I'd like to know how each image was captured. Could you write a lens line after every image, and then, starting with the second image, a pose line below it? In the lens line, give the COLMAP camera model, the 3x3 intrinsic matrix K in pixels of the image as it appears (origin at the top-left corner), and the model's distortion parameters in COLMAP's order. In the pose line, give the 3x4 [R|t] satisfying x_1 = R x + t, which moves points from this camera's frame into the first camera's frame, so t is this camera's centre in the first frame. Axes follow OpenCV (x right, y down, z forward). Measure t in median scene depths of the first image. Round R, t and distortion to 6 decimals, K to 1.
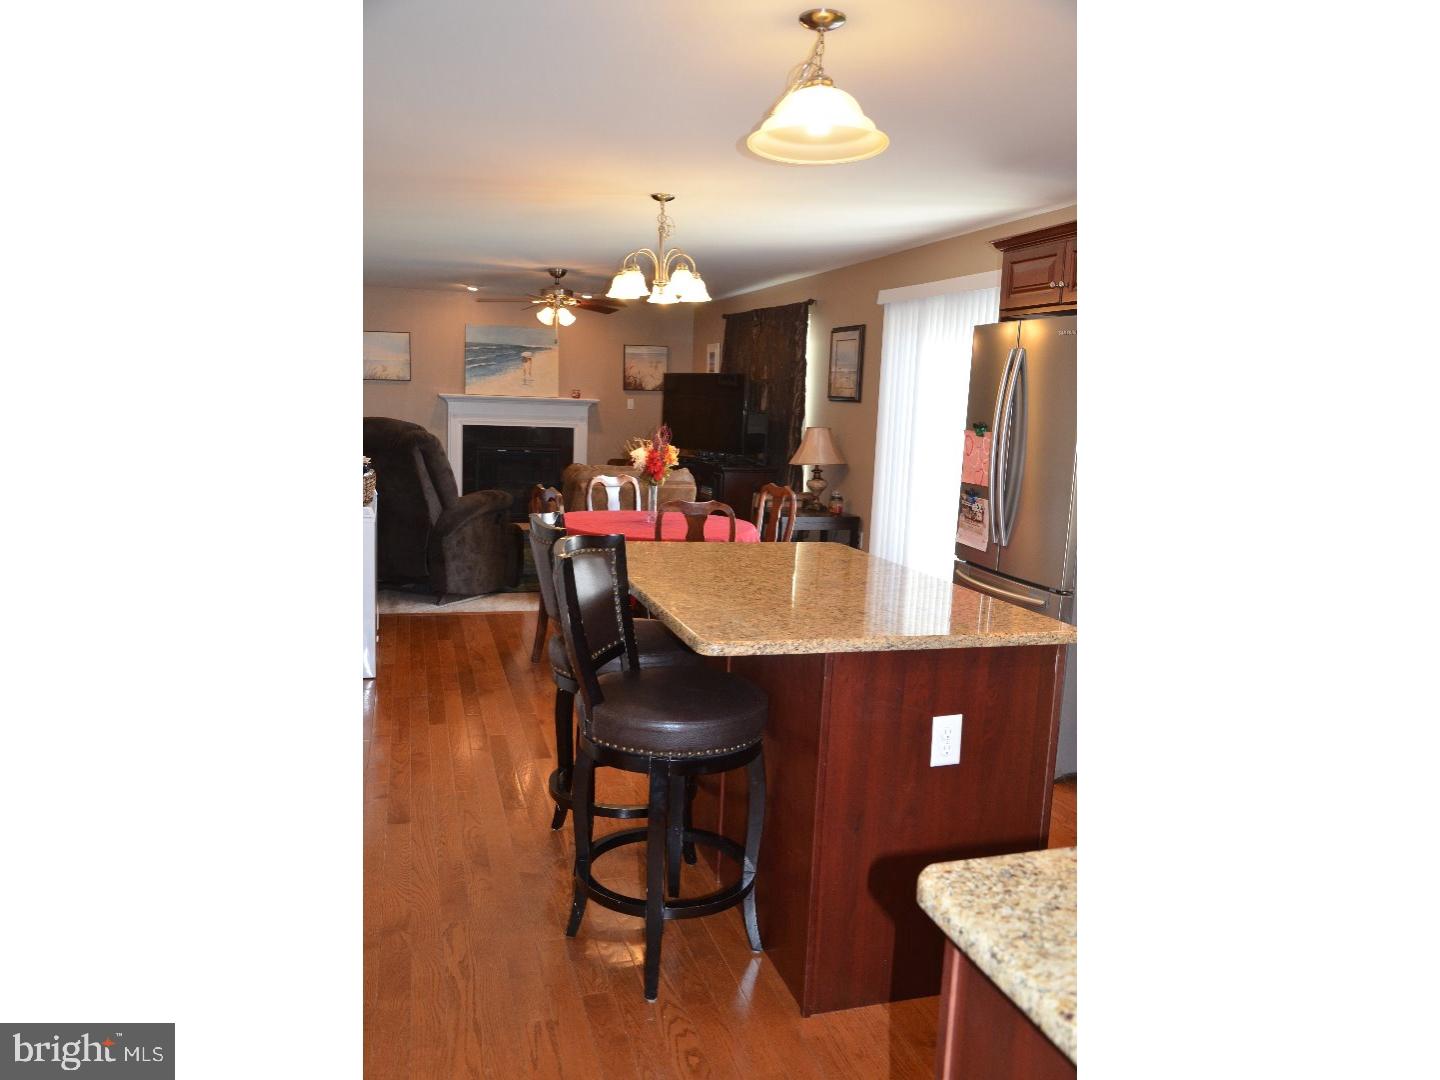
lens RADIAL K [[998.4, 0, 716.8], [0, 998.4, 537.3], [0, 0, 1]] dist [-0.001947, 0.000112]
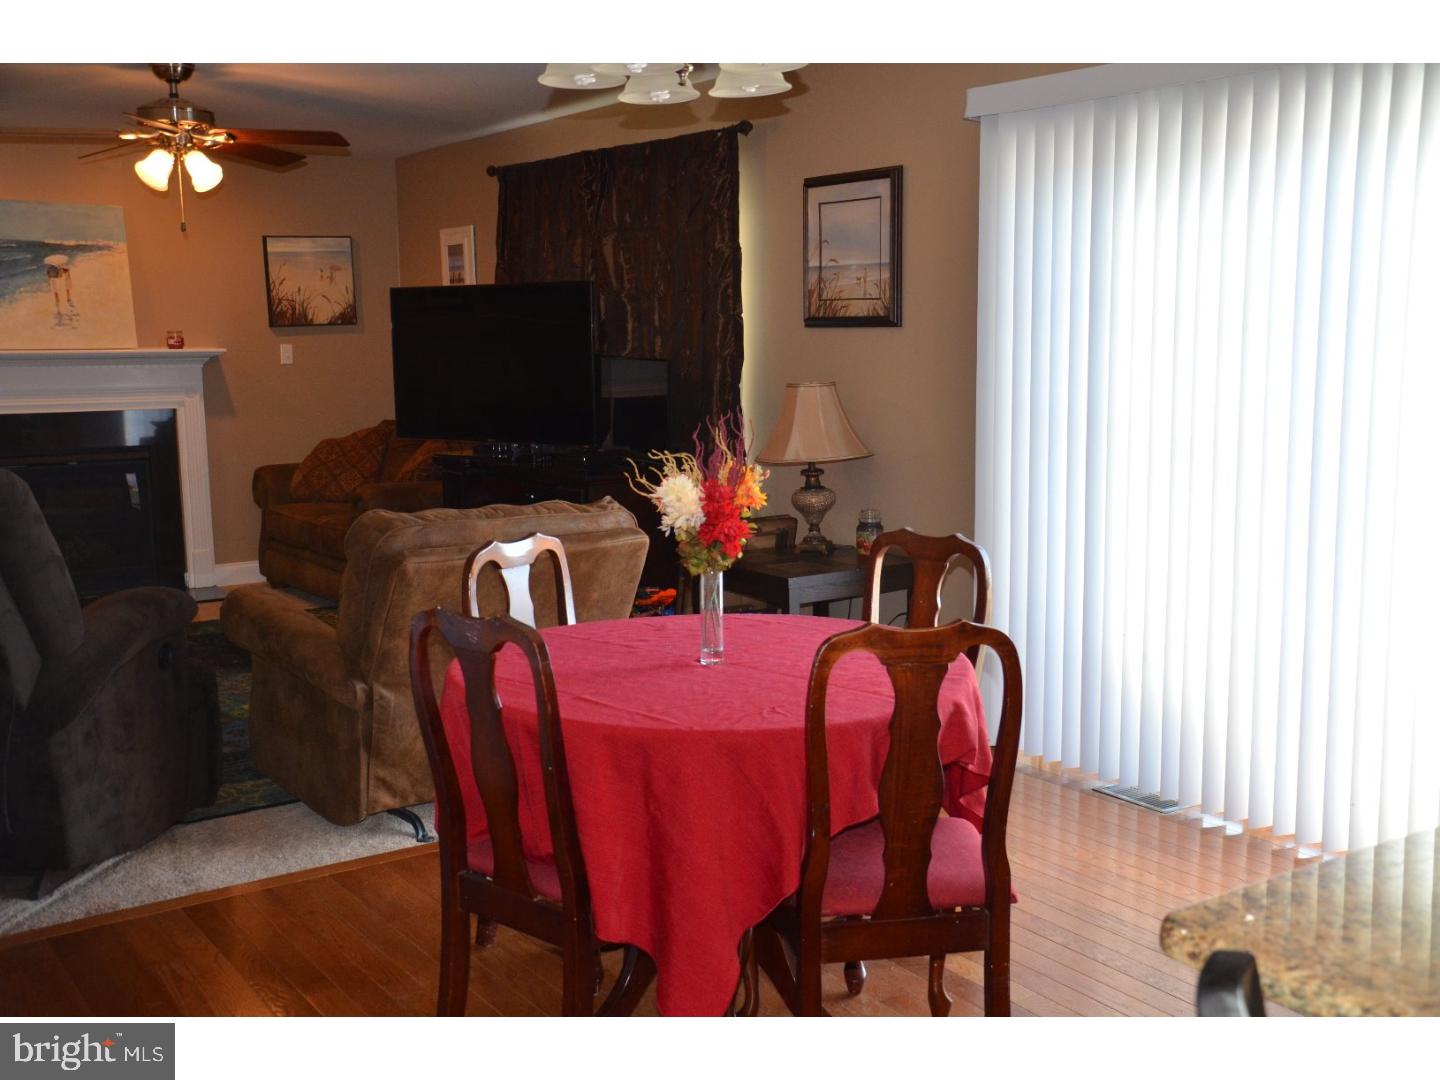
lens RADIAL K [[1546.6, 0, 721.3], [0, 1546.6, 547.1], [0, 0, 1]] dist [0.092372, 0.000000]
pose [[0.957565, -0.092950, 0.272816, -0.134138], [0.091213, 0.995649, 0.019071, -0.042514], [-0.273402, 0.006623, 0.961877, 0.248724]]
